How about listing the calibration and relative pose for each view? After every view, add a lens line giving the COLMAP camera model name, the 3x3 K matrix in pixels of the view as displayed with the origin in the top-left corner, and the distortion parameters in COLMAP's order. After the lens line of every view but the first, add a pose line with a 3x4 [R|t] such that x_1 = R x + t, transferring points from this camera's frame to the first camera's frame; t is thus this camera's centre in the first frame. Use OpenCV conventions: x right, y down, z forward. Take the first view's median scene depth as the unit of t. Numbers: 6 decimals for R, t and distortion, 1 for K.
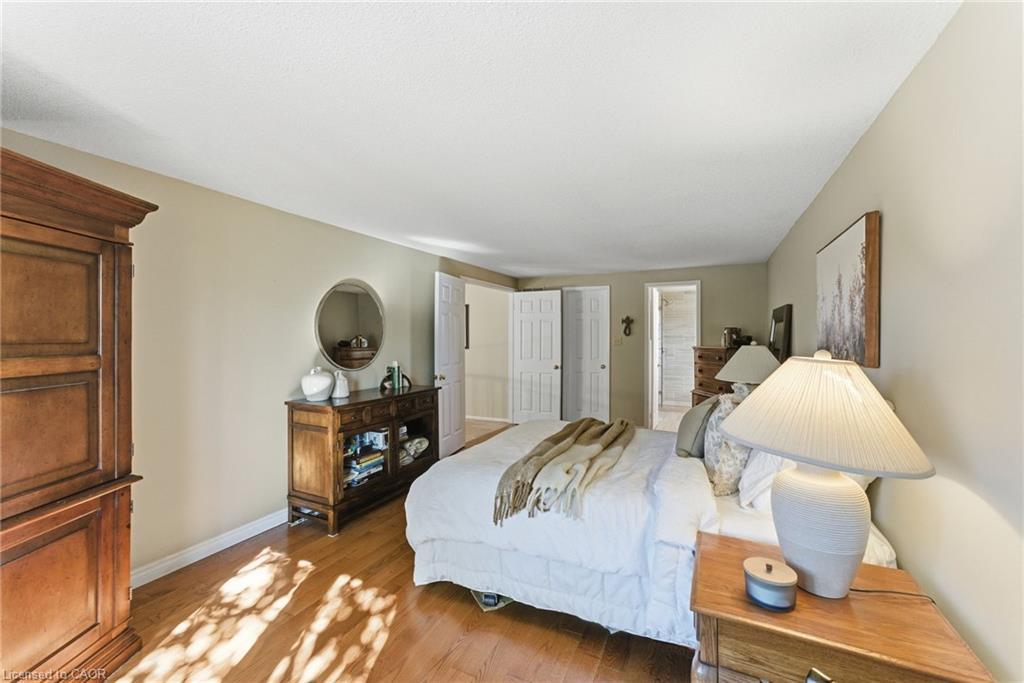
lens RADIAL K [[407.6, 0, 515.4], [0, 407.6, 340.7], [0, 0, 1]] dist [-0.000320, 0.000248]
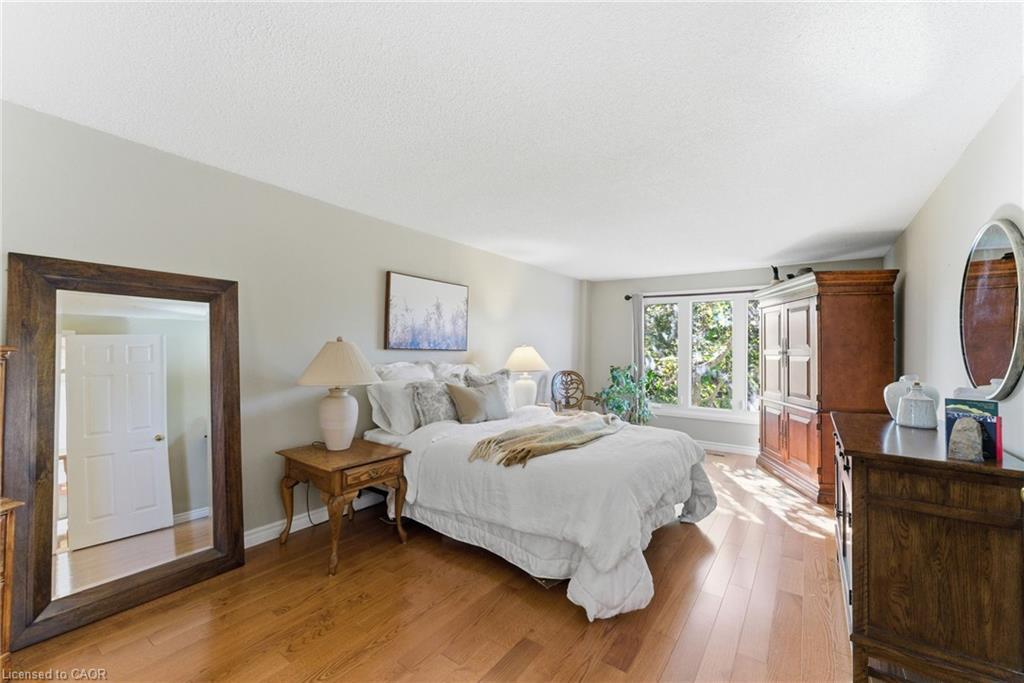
lens RADIAL K [[407.6, 0, 515.4], [0, 407.6, 340.7], [0, 0, 1]] dist [-0.000320, 0.000248]
pose [[-0.983143, -0.010290, 0.182546, 0.137754], [-0.012164, 0.999884, -0.009148, 0.021636], [-0.182431, -0.011214, -0.983155, 2.862113]]
